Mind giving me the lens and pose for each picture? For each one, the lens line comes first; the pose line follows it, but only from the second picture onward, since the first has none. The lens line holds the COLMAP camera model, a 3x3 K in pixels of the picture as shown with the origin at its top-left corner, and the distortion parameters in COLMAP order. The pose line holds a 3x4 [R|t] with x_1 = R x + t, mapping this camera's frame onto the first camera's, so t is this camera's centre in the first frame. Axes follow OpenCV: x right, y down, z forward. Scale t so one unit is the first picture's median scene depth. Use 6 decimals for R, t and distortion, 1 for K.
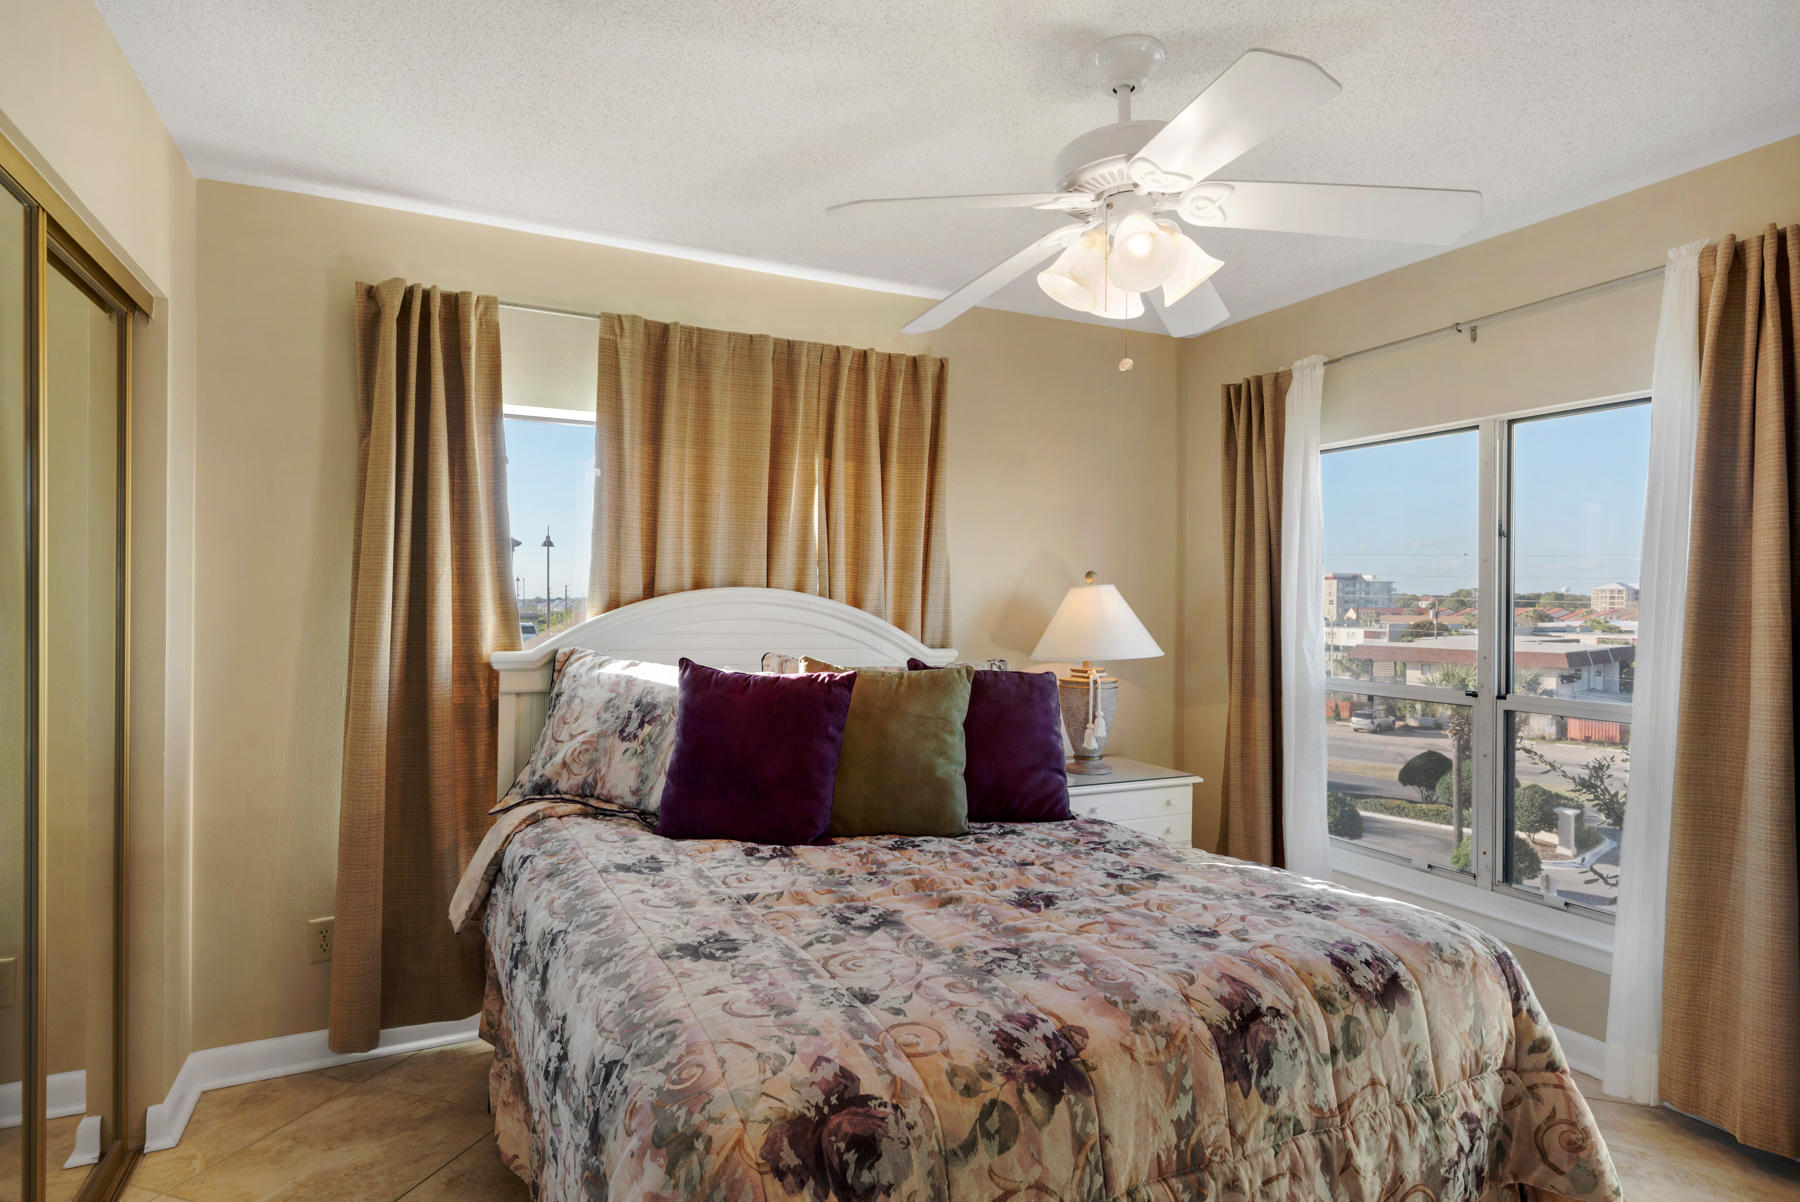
lens RADIAL K [[946.7, 0, 897.2], [0, 946.7, 602.1], [0, 0, 1]] dist [0.025408, -0.010473]
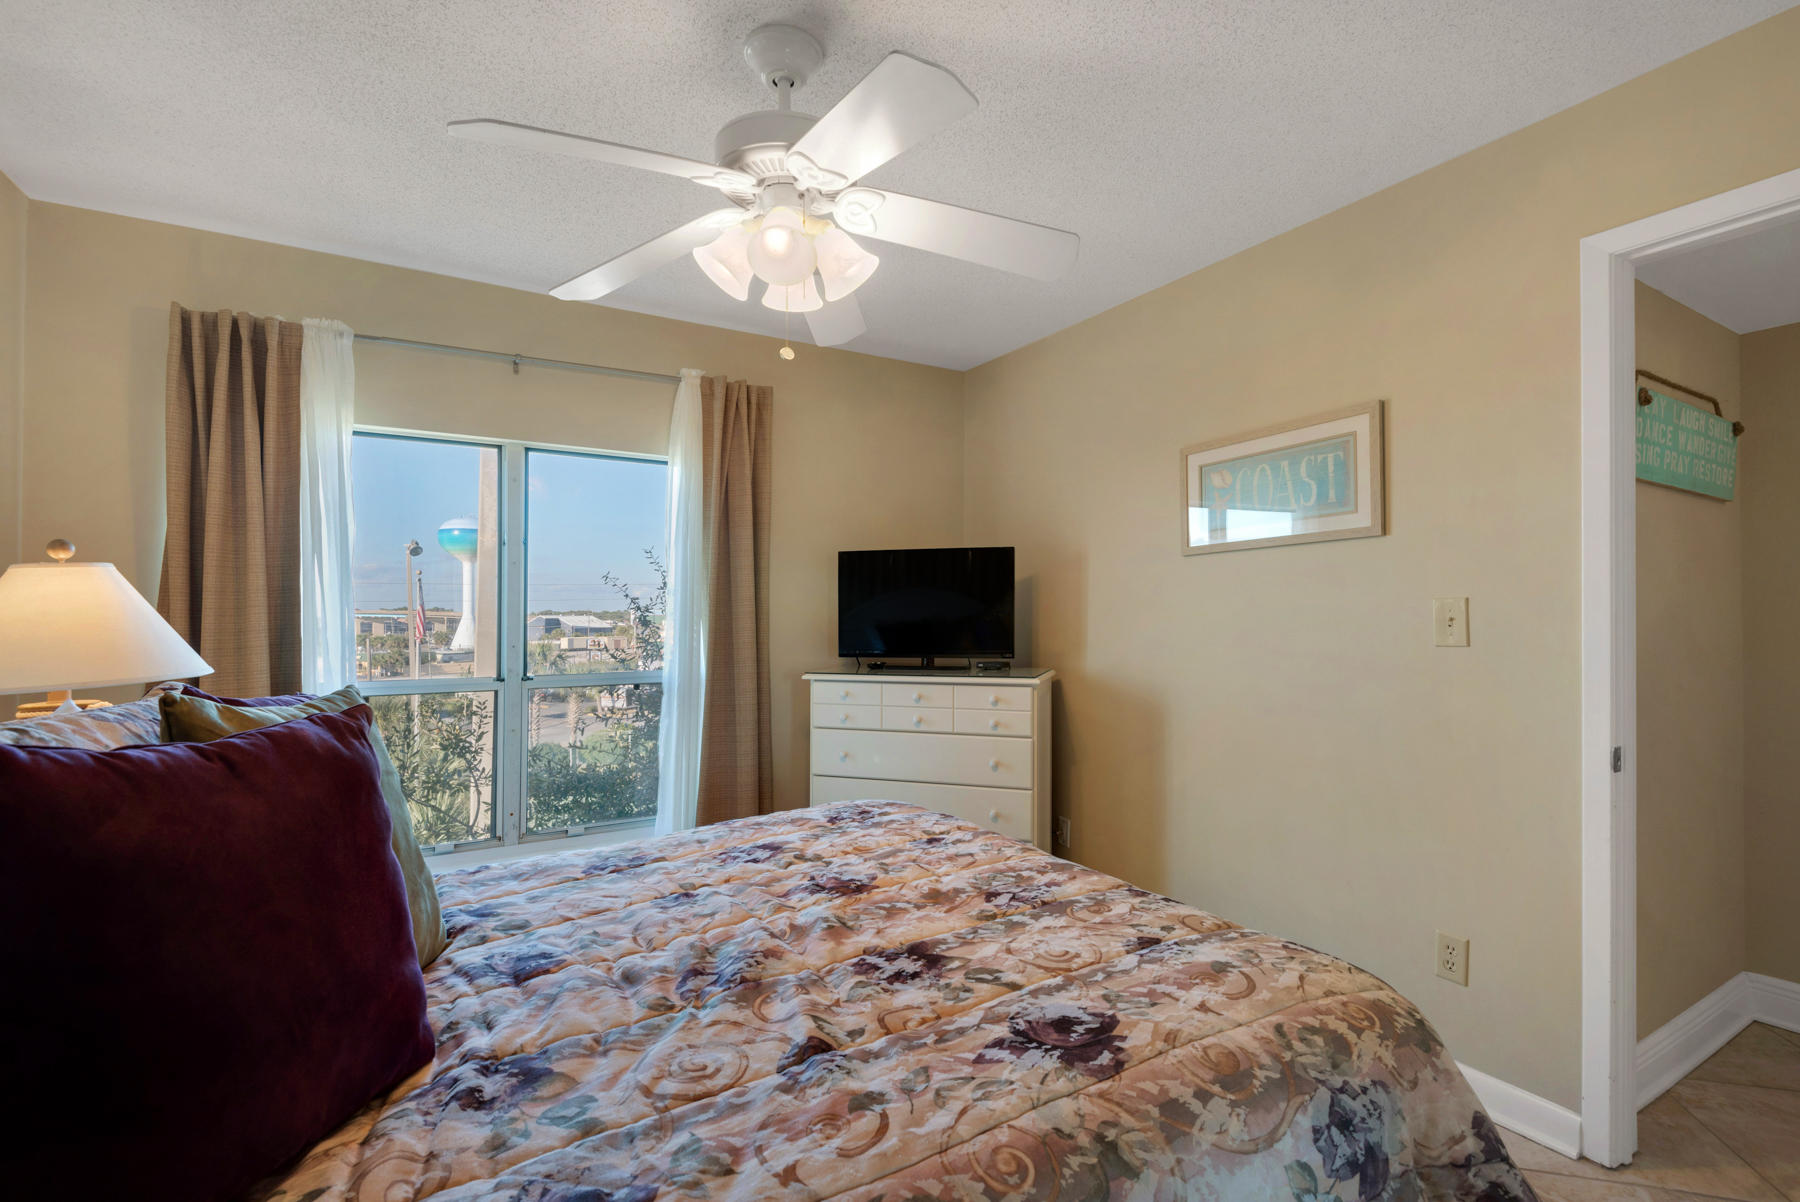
lens RADIAL K [[813.7, 0, 897.1], [0, 813.7, 604.6], [0, 0, 1]] dist [0.017084, -0.011287]
pose [[-0.072738, 0.009139, 0.997309, -0.743475], [0.005709, 0.999945, -0.008746, 0.035517], [-0.997335, 0.005058, -0.072787, 1.075882]]
